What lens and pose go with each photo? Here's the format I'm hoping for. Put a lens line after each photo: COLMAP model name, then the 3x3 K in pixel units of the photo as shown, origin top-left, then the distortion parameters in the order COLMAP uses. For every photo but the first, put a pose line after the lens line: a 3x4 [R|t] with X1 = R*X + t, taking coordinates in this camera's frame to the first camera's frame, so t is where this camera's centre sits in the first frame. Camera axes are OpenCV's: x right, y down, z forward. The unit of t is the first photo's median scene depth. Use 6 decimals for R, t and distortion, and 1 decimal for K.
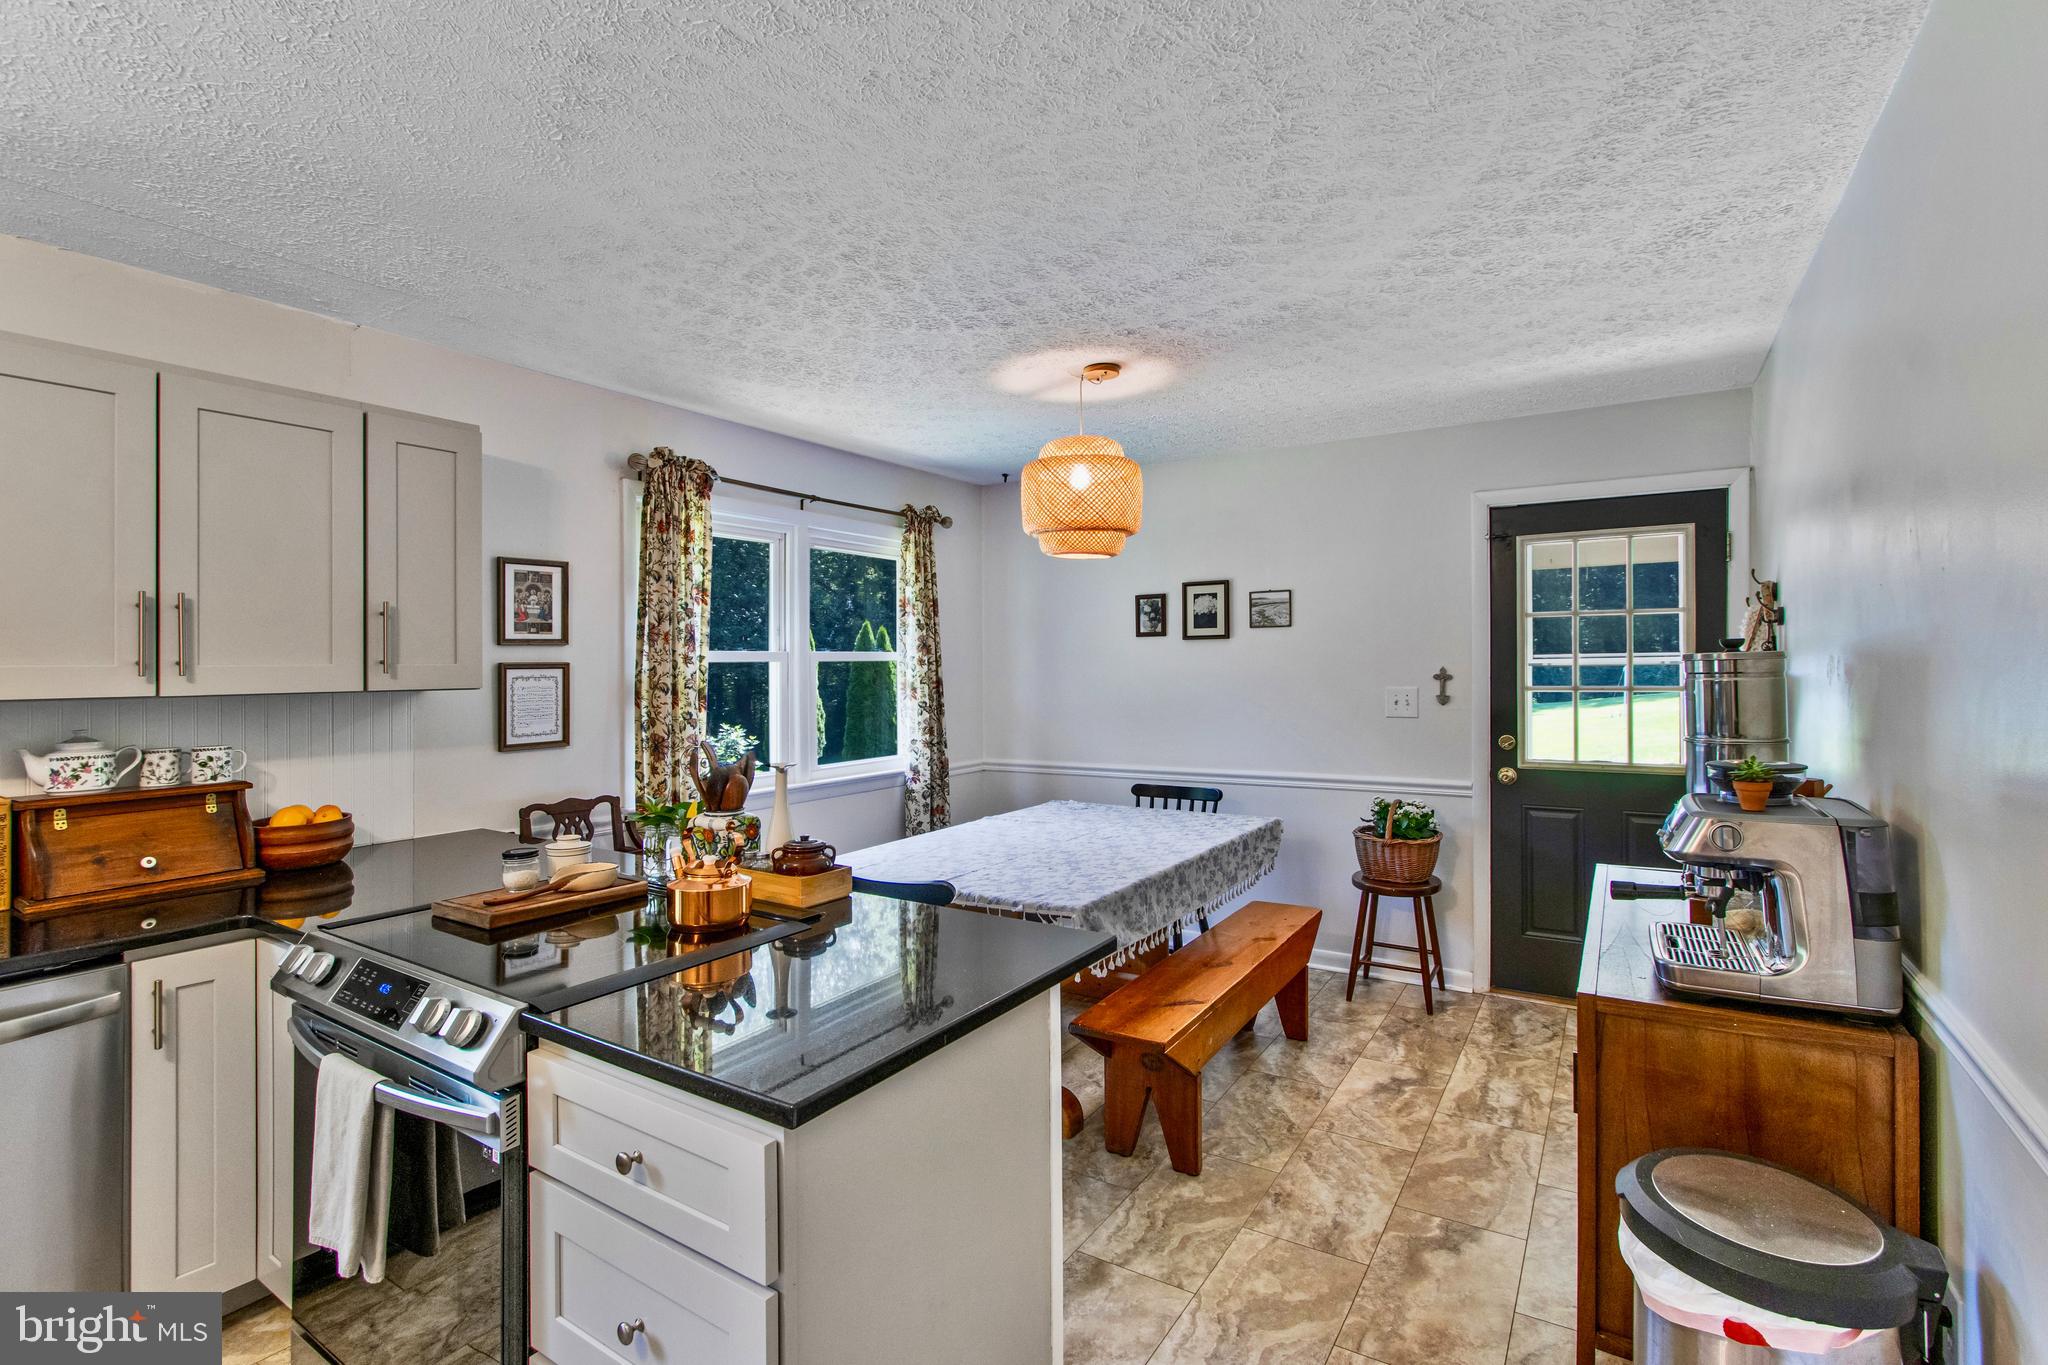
lens RADIAL K [[952.4, 0, 1020.7], [0, 952.4, 665.9], [0, 0, 1]] dist [-0.010949, 0.001110]
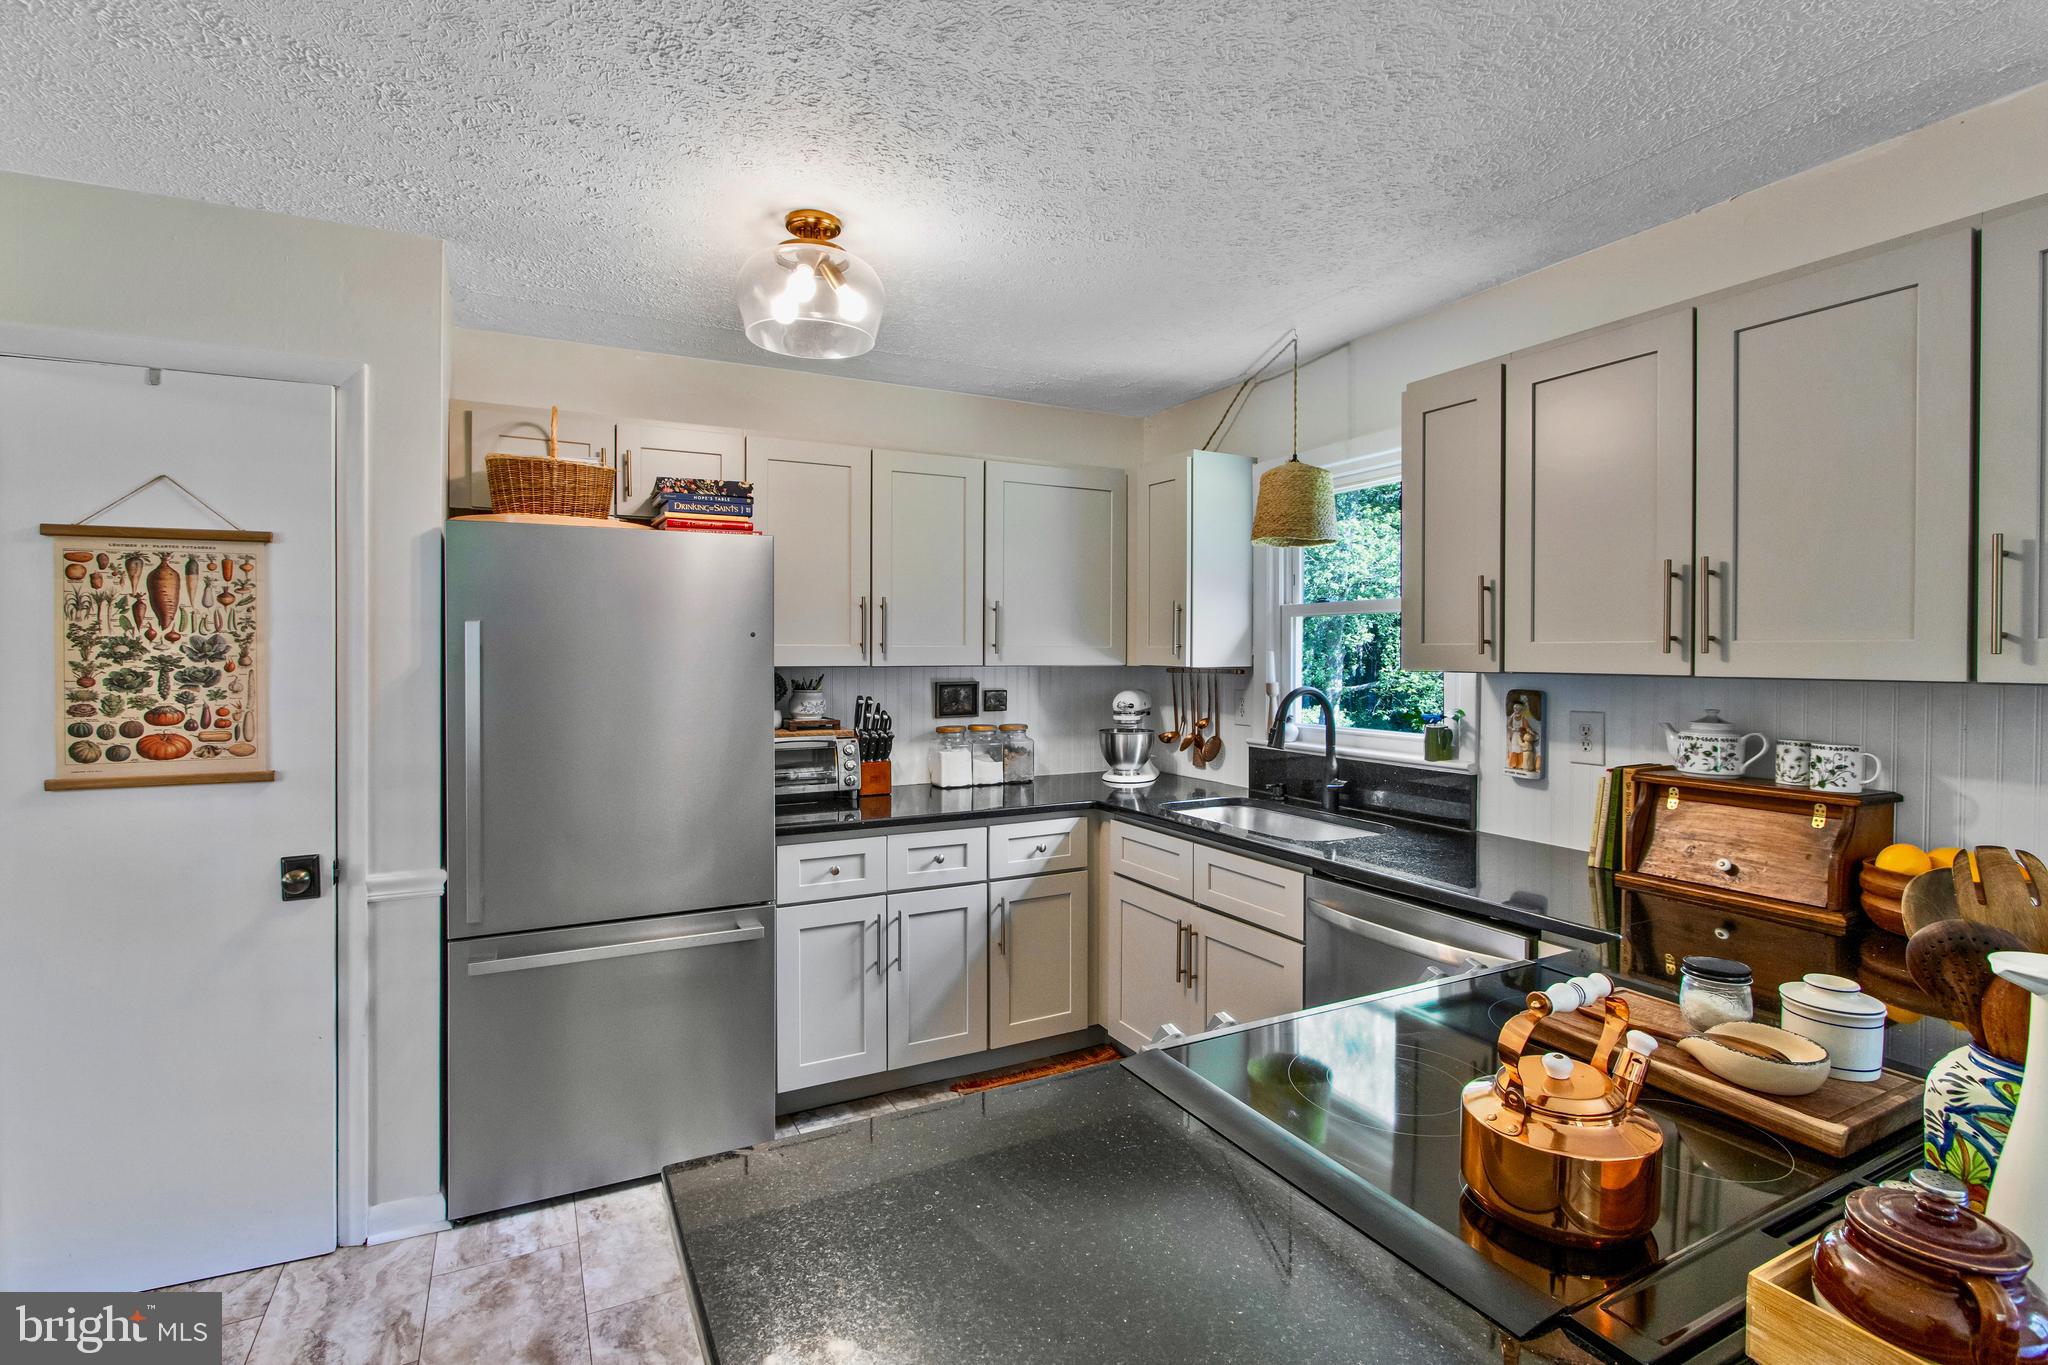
lens RADIAL K [[968.0, 0, 1024.4], [0, 968.0, 652.5], [0, 0, 1]] dist [-0.010428, -0.000412]
pose [[-0.491359, 0.012578, -0.870866, 0.166350], [0.003585, 0.999916, 0.012419, -0.003148], [0.870949, 0.002980, -0.491364, 0.826903]]
